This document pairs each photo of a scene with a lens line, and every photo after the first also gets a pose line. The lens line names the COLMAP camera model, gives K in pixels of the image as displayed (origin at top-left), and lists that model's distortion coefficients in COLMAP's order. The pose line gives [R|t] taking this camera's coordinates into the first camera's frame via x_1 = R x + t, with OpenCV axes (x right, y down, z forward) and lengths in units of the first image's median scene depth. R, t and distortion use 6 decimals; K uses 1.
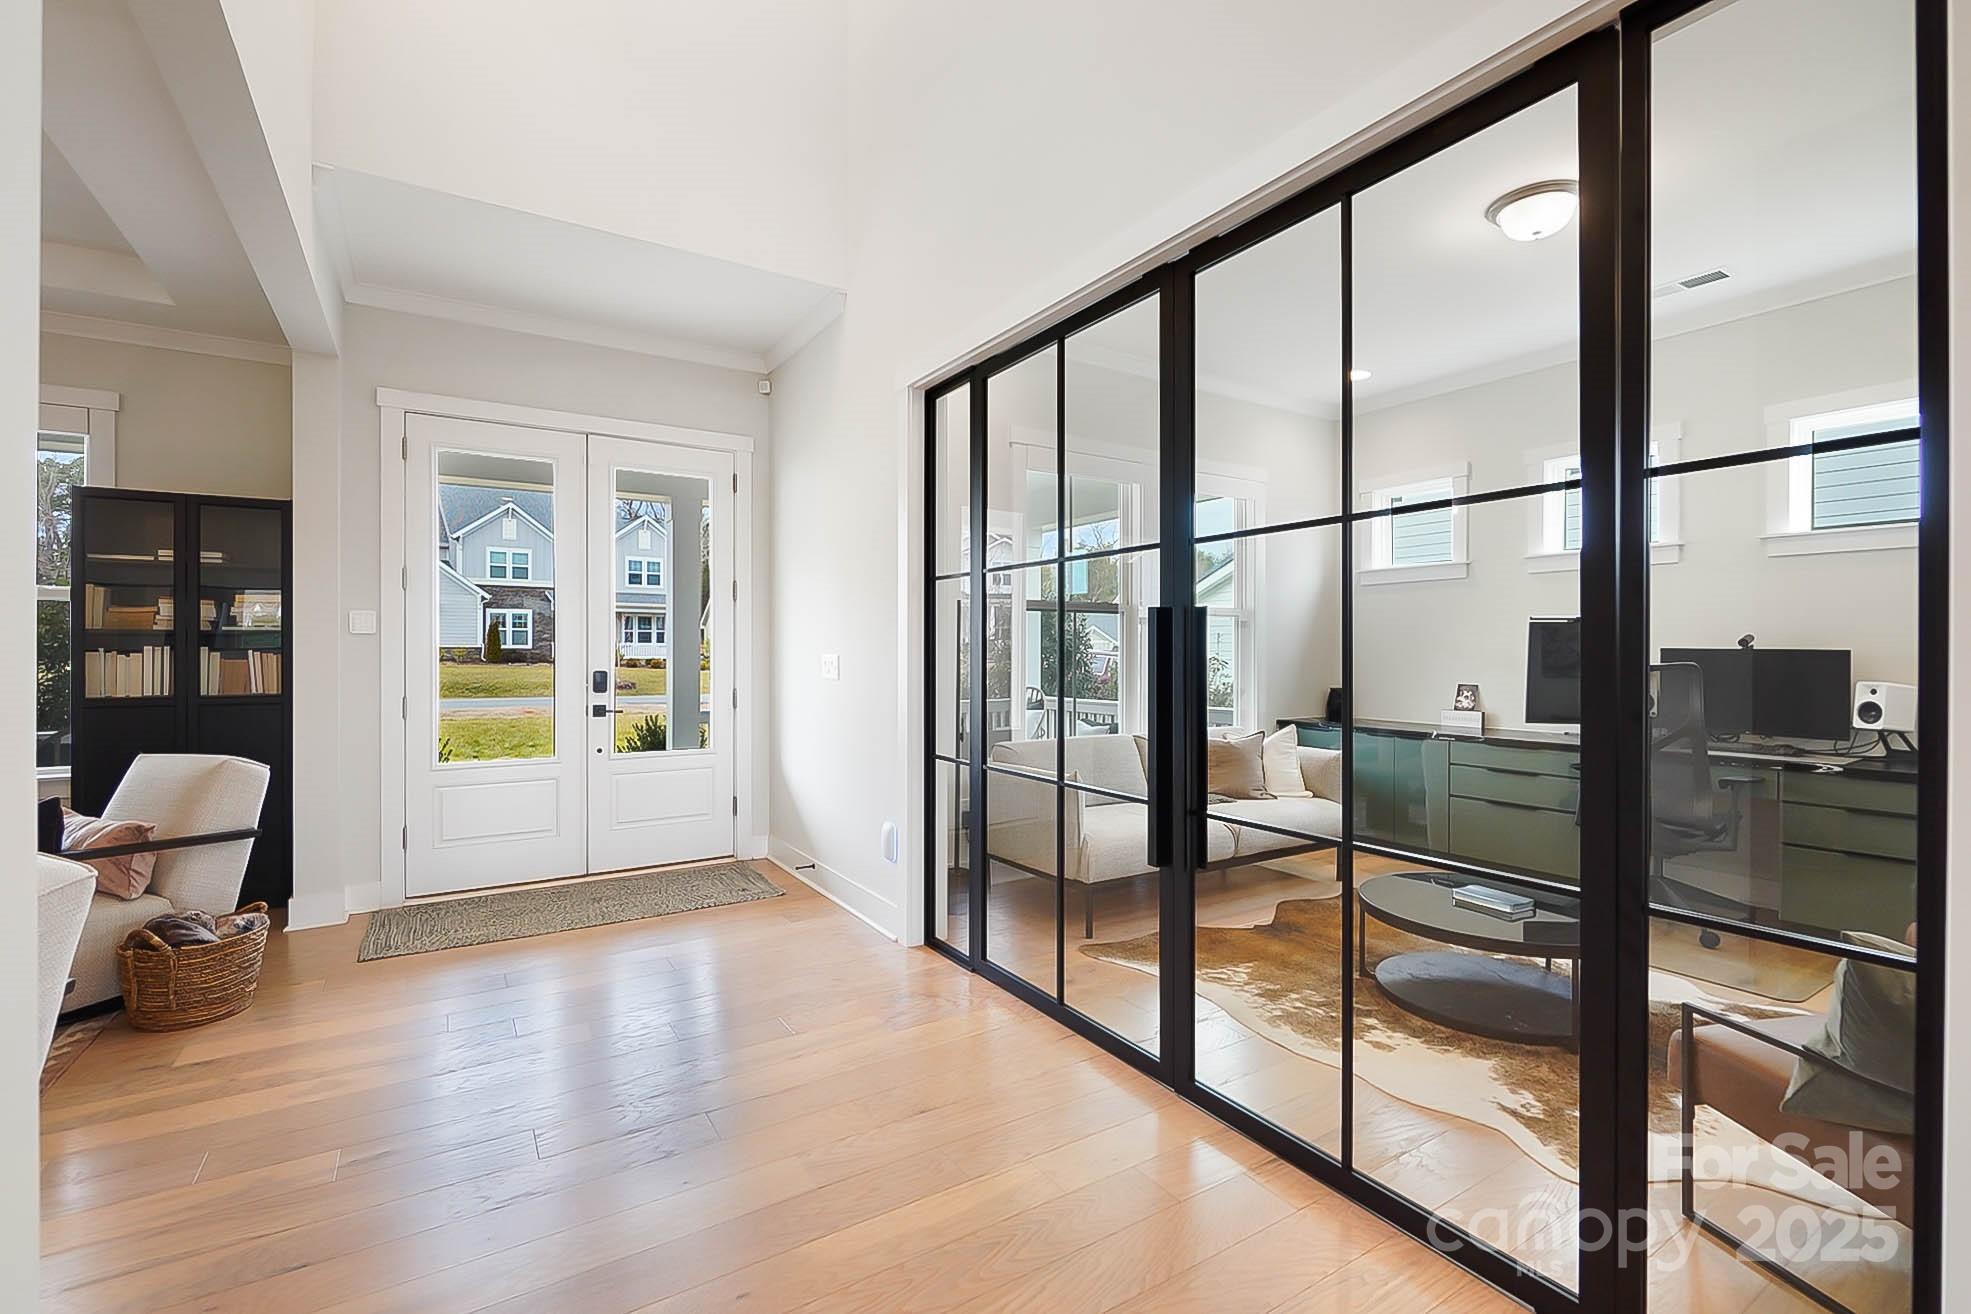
lens RADIAL K [[865.2, 0, 977.1], [0, 865.2, 649.6], [0, 0, 1]] dist [-0.005954, 0.000021]
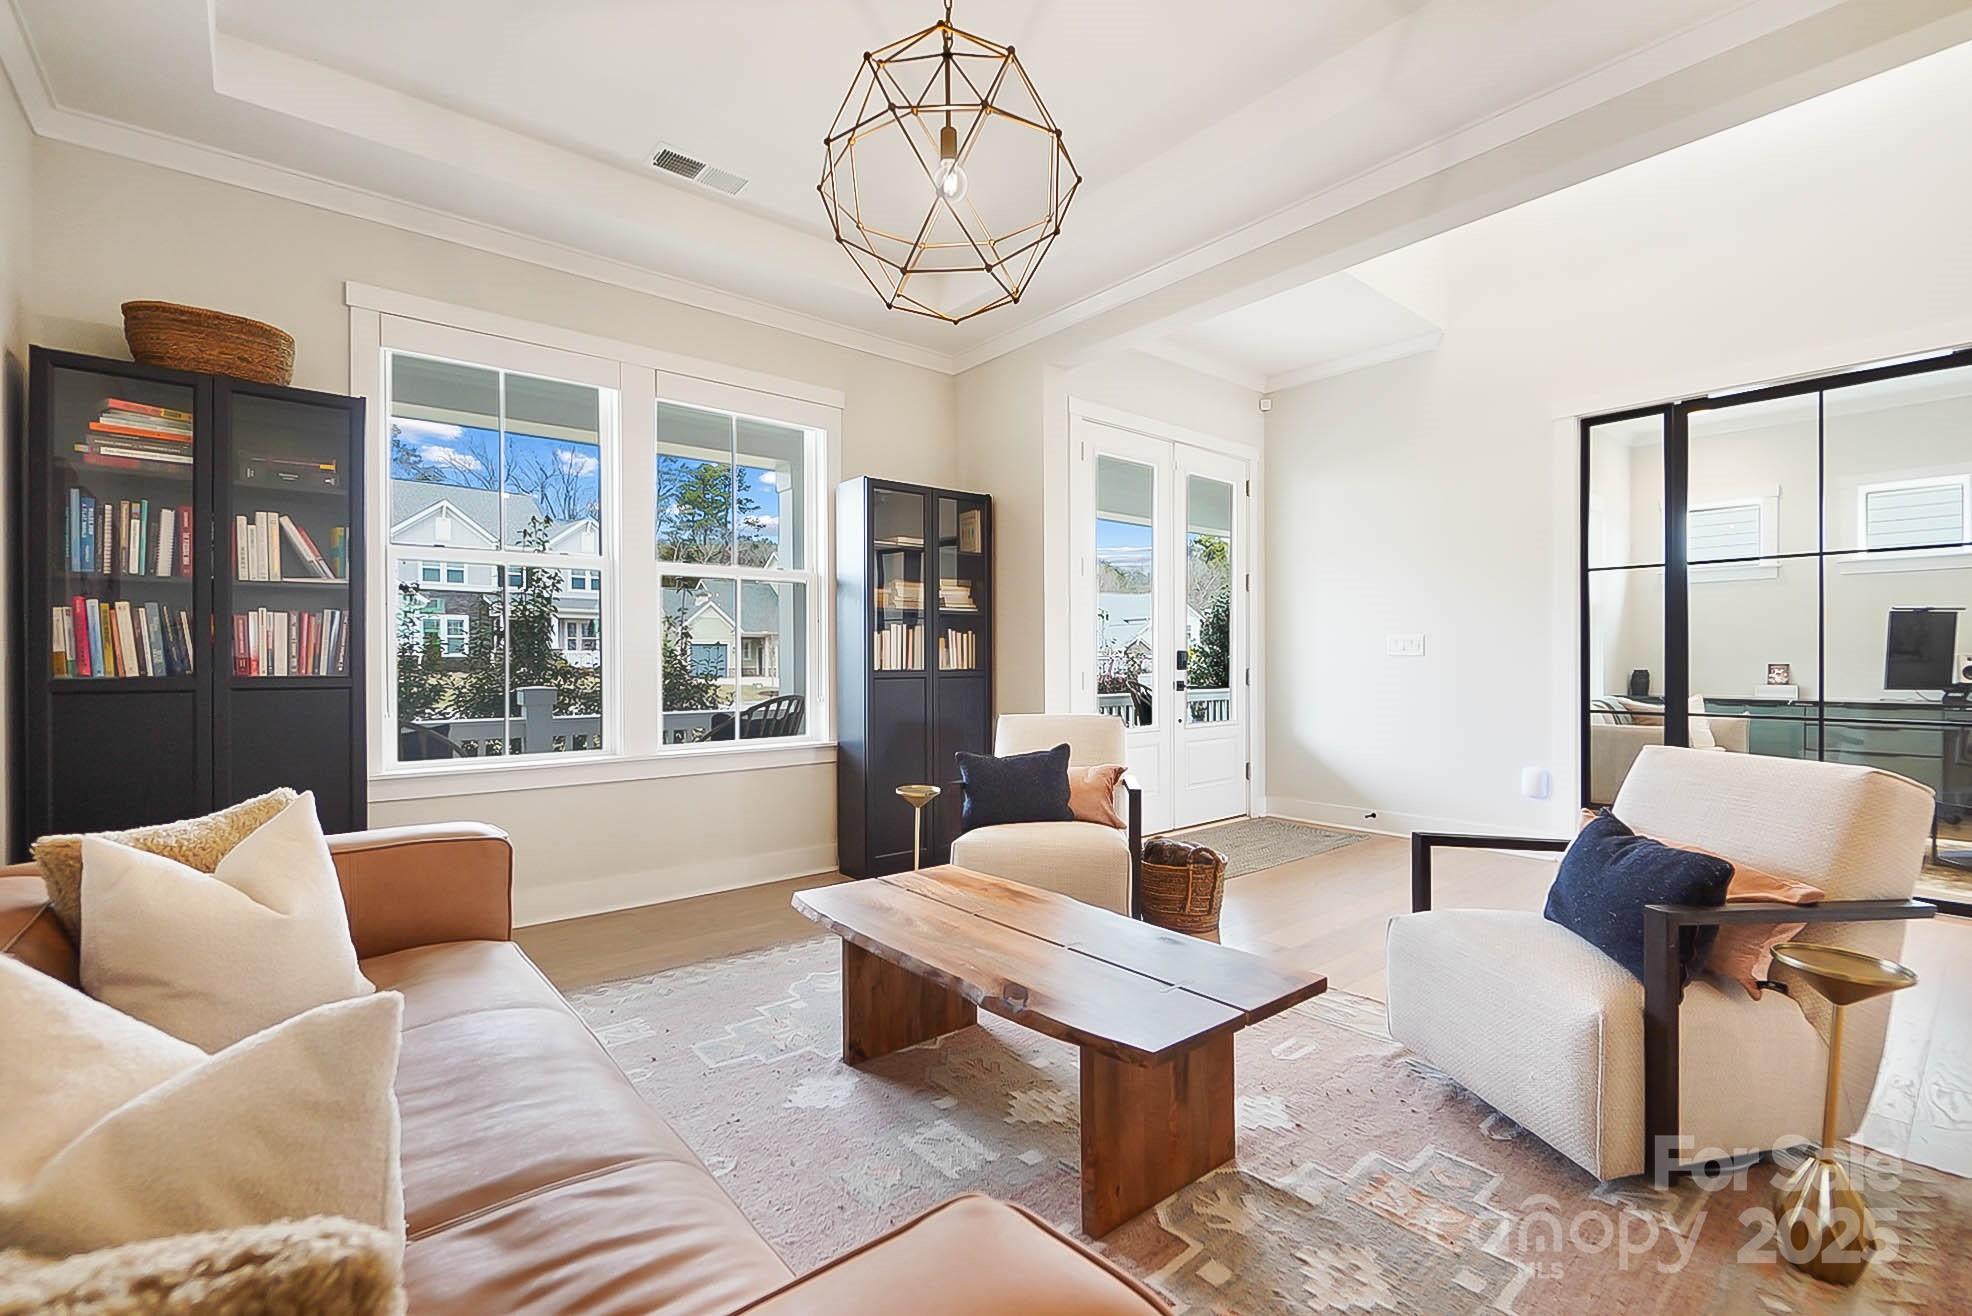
lens RADIAL K [[865.7, 0, 990.8], [0, 865.7, 658.1], [0, 0, 1]] dist [-0.005954, 0.000021]
pose [[0.990963, -0.002644, 0.134107, -0.730020], [0.002823, 0.999995, -0.001148, 0.030268], [-0.134103, 0.001516, 0.990966, -0.081666]]
